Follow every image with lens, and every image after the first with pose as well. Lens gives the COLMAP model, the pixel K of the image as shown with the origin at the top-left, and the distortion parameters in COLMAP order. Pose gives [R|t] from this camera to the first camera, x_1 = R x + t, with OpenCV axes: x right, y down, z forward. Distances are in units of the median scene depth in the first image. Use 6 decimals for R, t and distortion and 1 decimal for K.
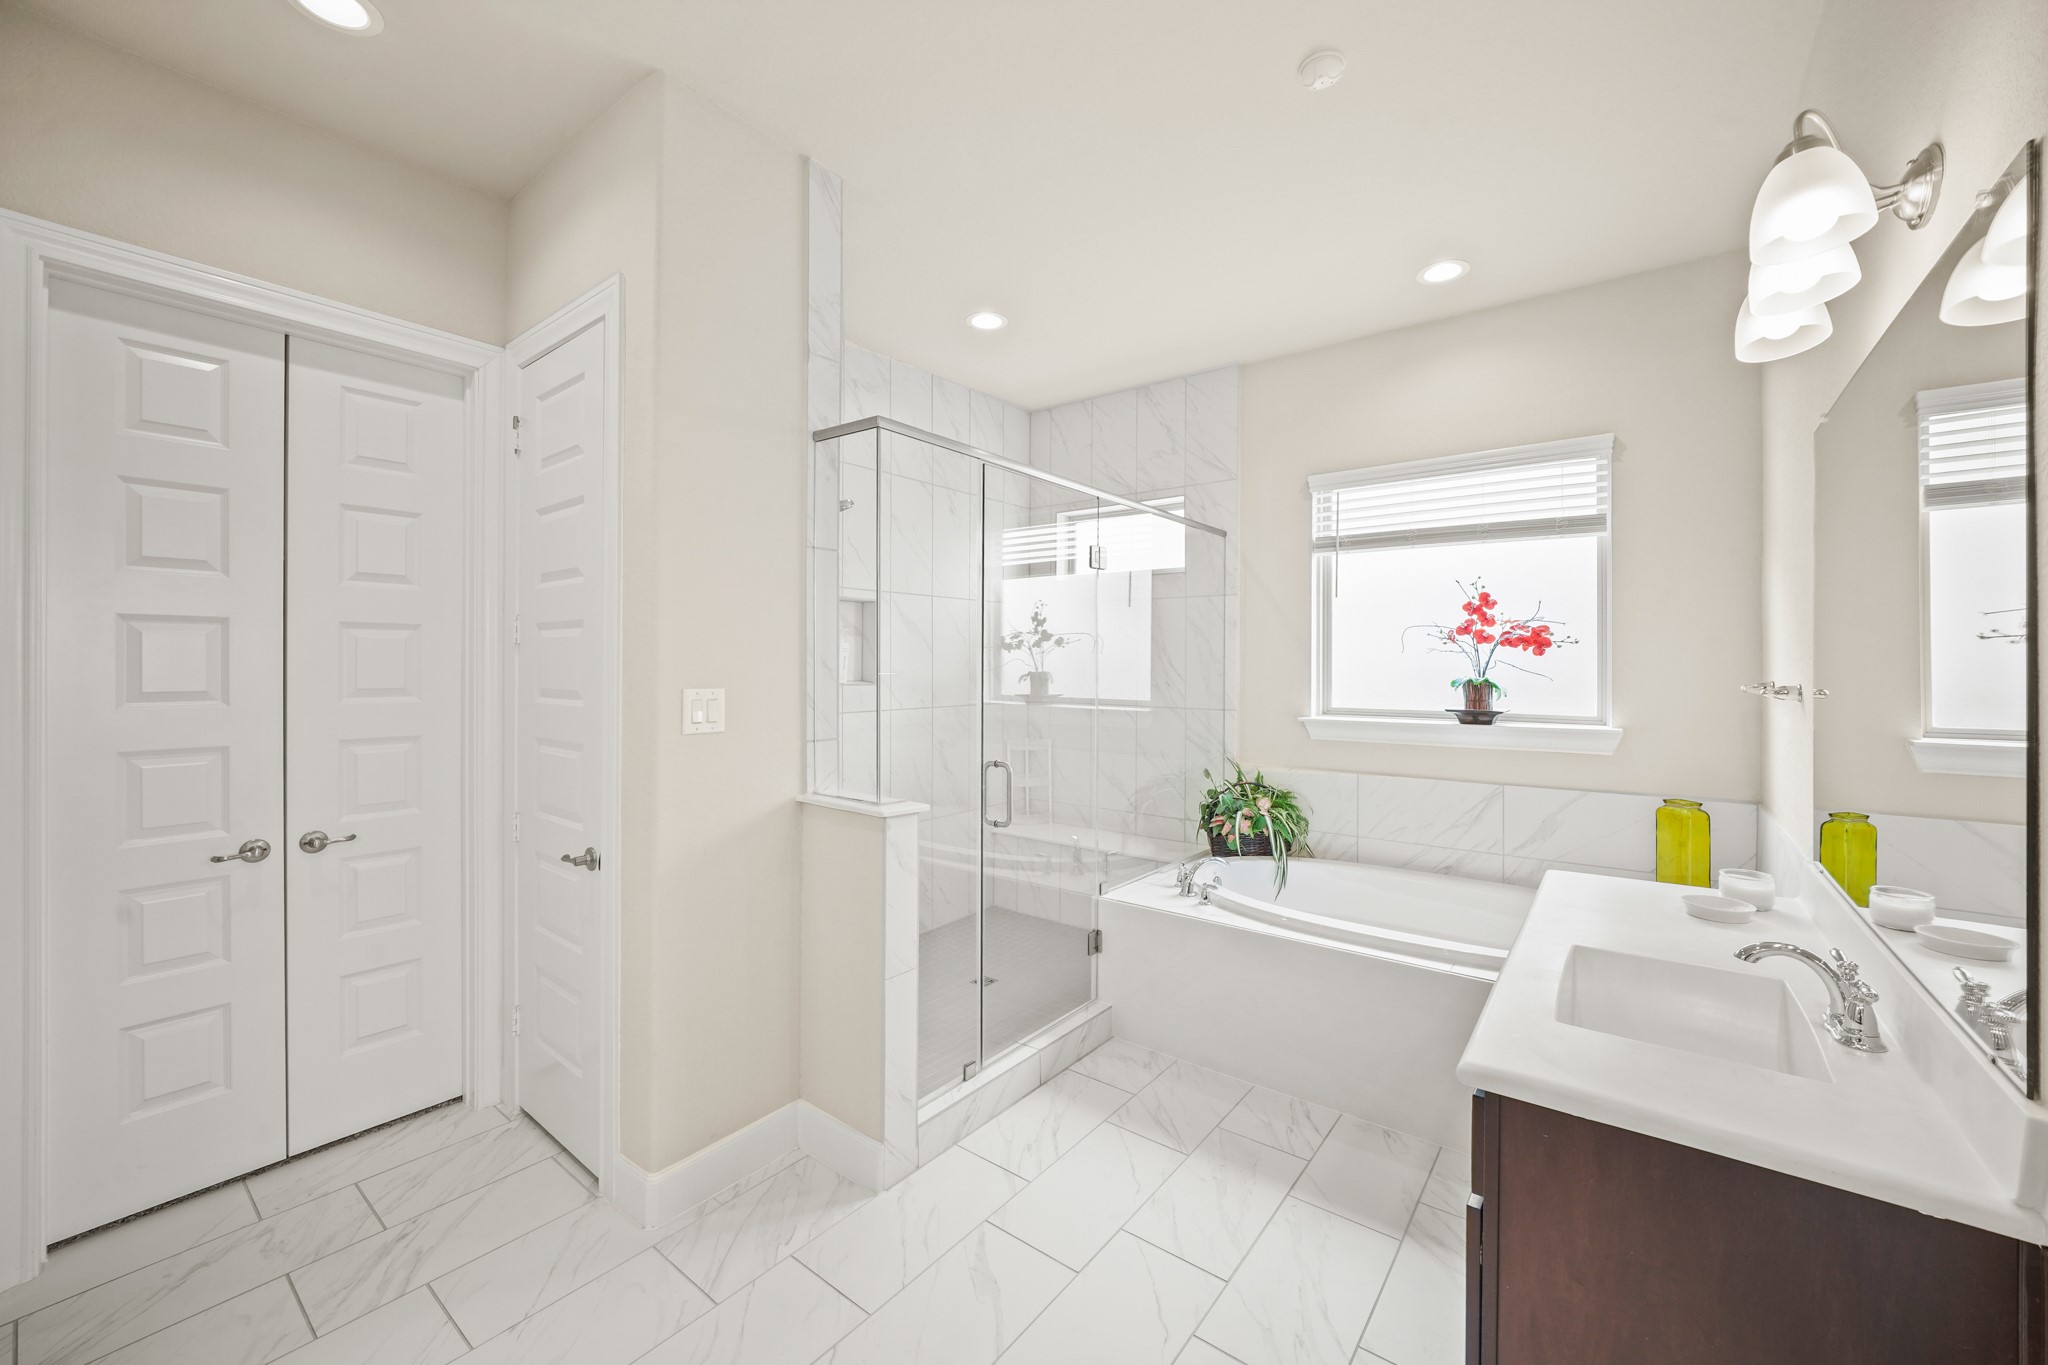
lens RADIAL K [[799.0, 0, 1031.8], [0, 799.0, 677.0], [0, 0, 1]] dist [0.008405, 0.001099]
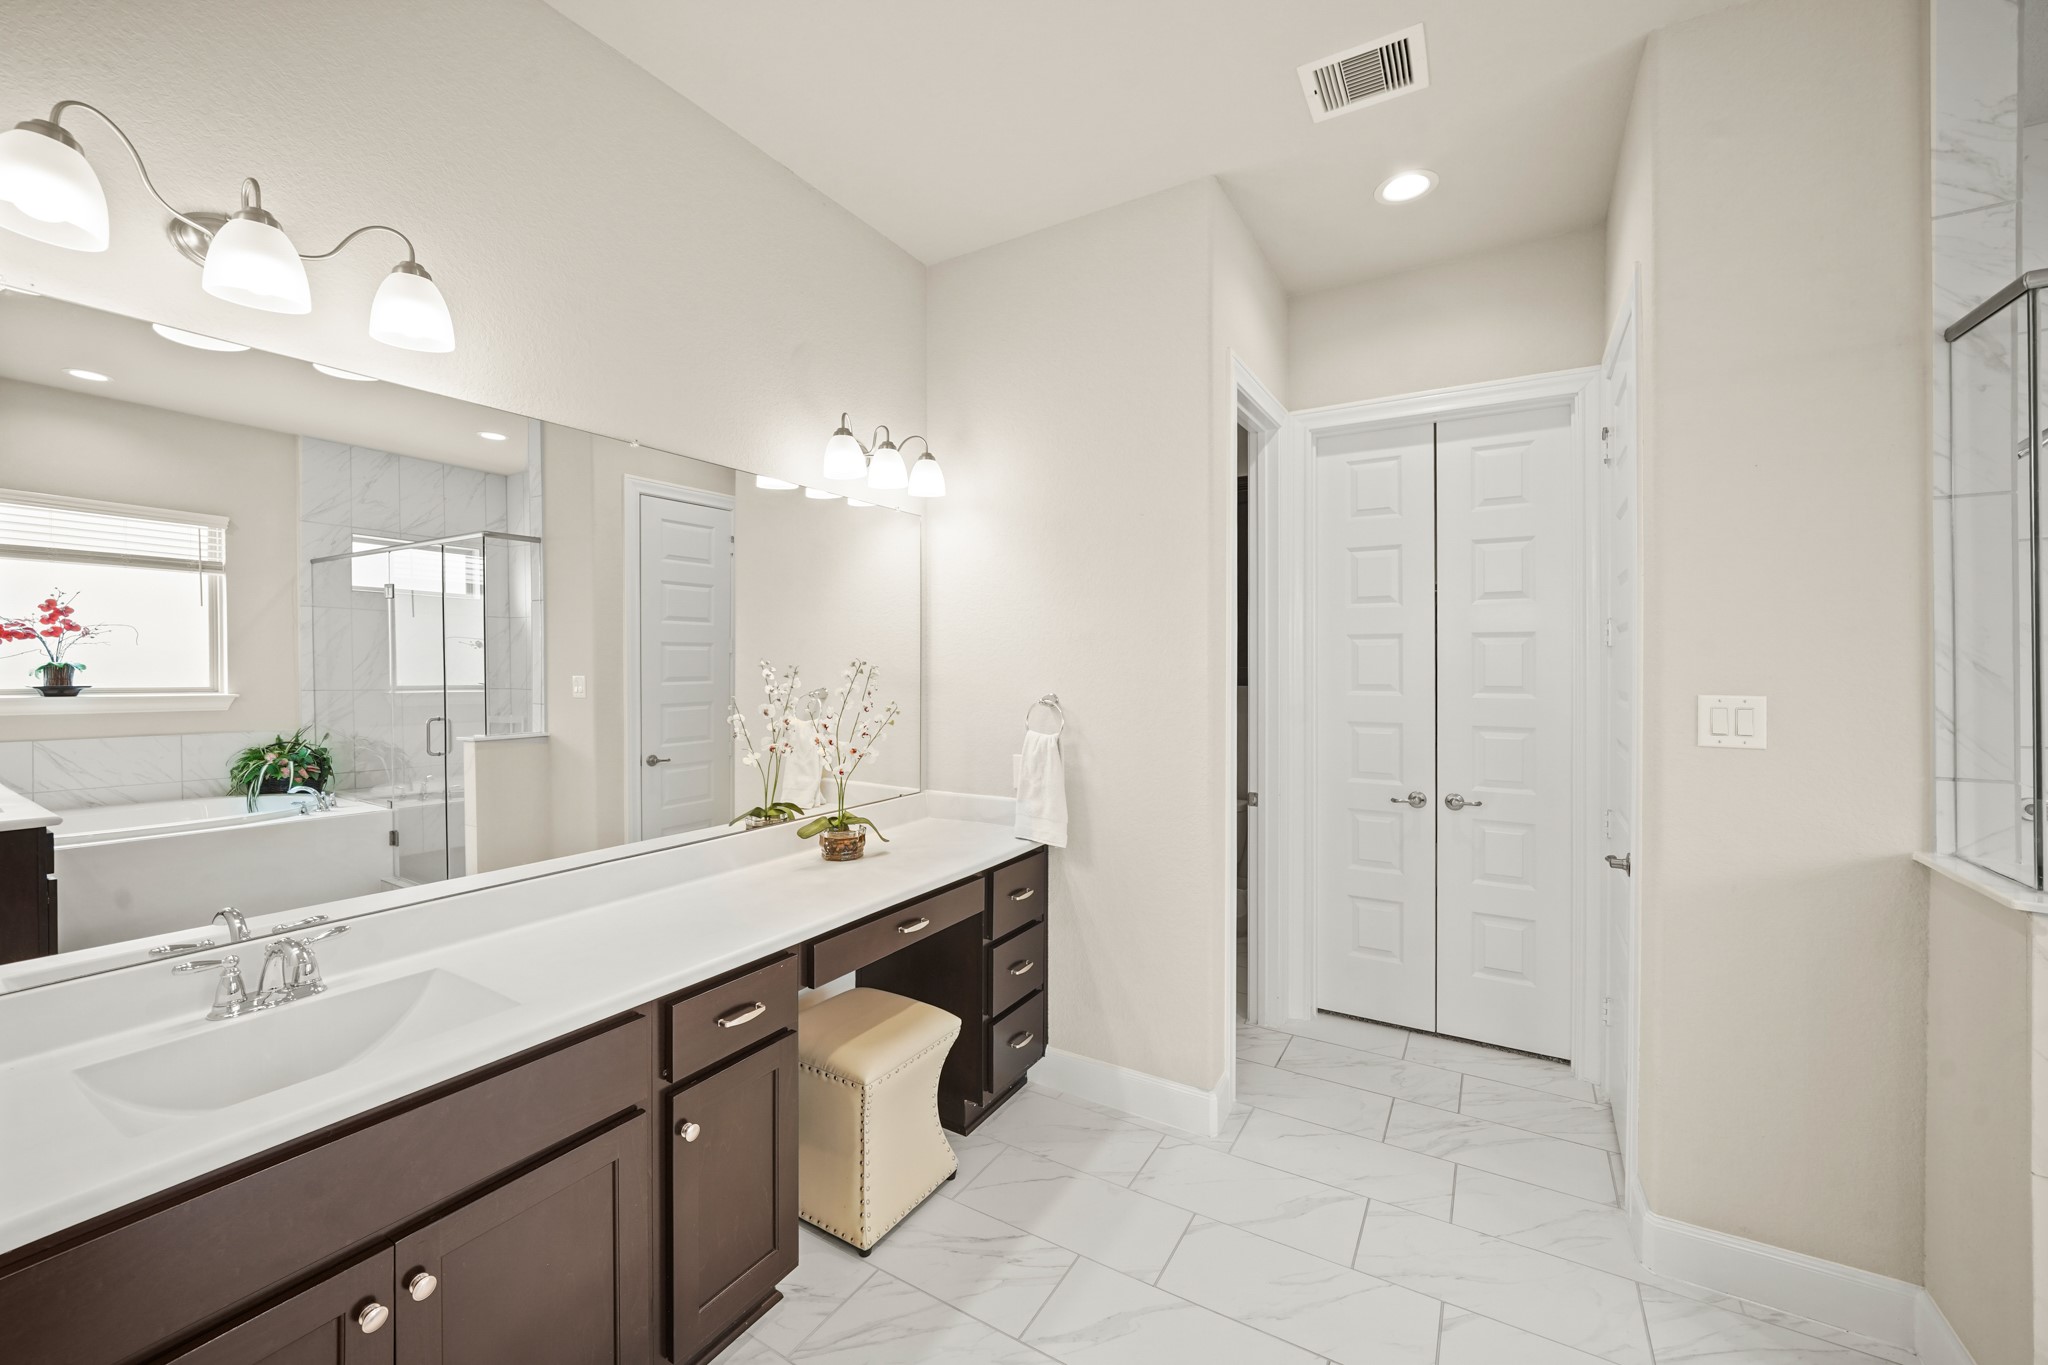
lens RADIAL K [[799.0, 0, 1041.0], [0, 799.0, 673.4], [0, 0, 1]] dist [0.008405, 0.001099]
pose [[0.171688, 0.010422, -0.985096, 0.295016], [-0.014210, 0.999866, 0.008102, -0.004998], [0.985049, 0.012607, 0.171813, 0.121161]]
